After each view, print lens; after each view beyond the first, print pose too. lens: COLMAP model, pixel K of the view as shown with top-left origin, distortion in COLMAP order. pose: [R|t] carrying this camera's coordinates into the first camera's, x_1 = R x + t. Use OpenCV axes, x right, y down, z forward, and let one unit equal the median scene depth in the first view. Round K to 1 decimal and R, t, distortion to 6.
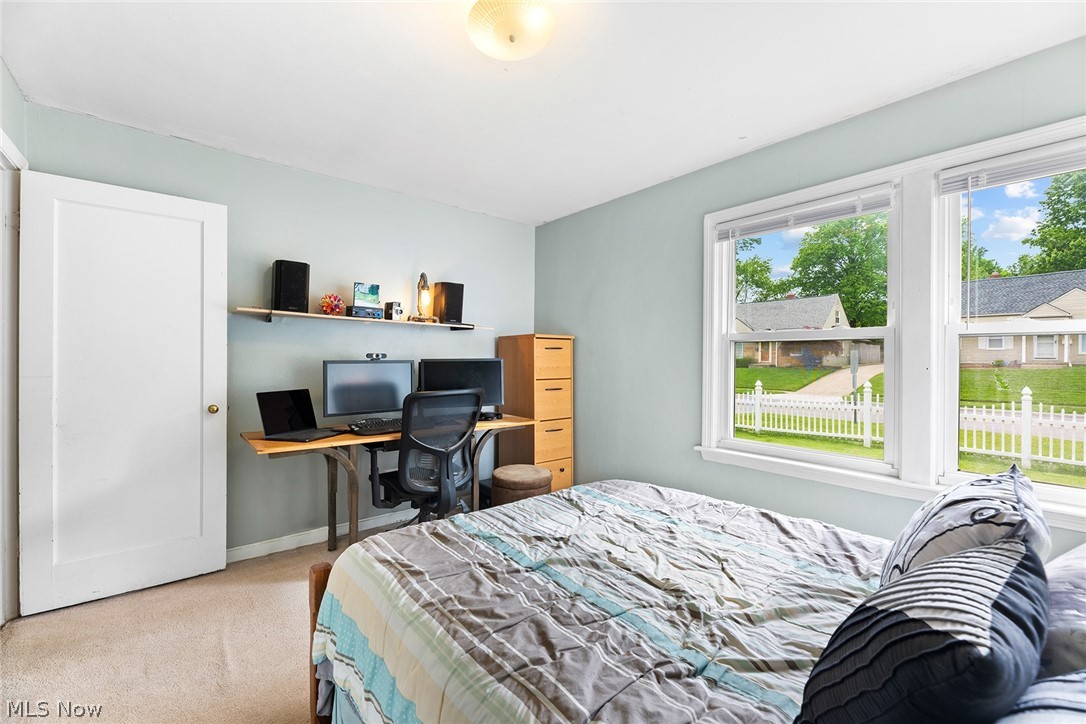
lens RADIAL K [[448.0, 0, 543.7], [0, 448.0, 359.2], [0, 0, 1]] dist [-0.001098, -0.000236]
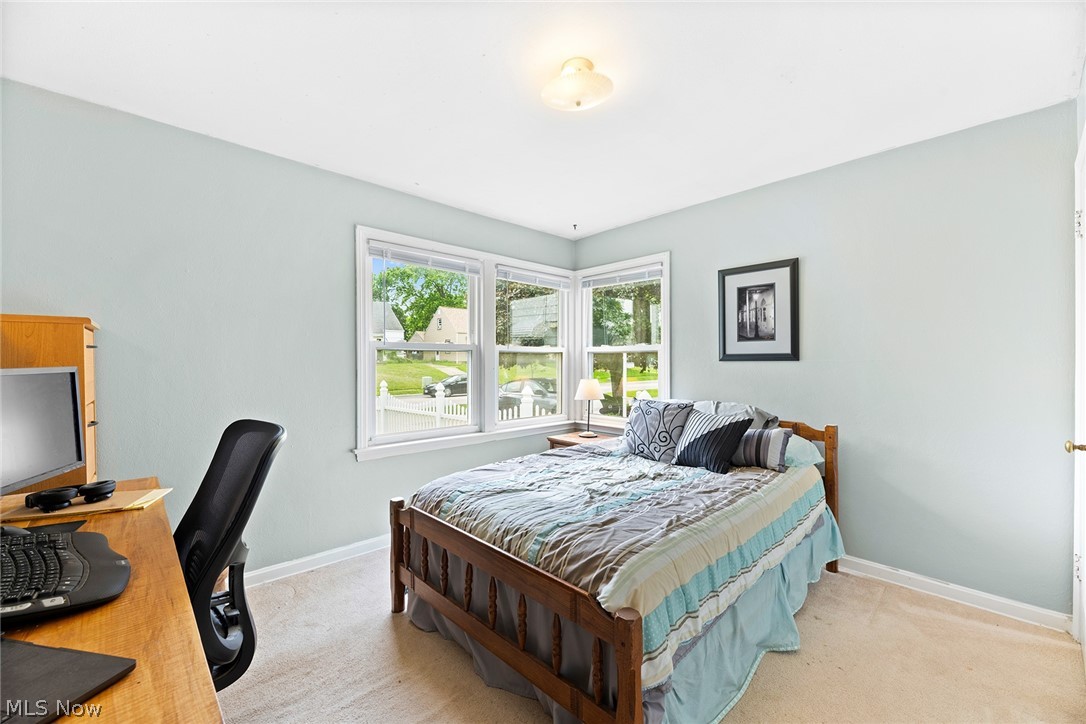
lens RADIAL K [[448.0, 0, 543.1], [0, 448.0, 366.5], [0, 0, 1]] dist [-0.001098, -0.000236]
pose [[-0.074388, -0.011974, 0.997157, -1.256930], [0.002322, 0.999923, 0.012181, -0.013046], [-0.997227, 0.003222, -0.074355, 1.162355]]
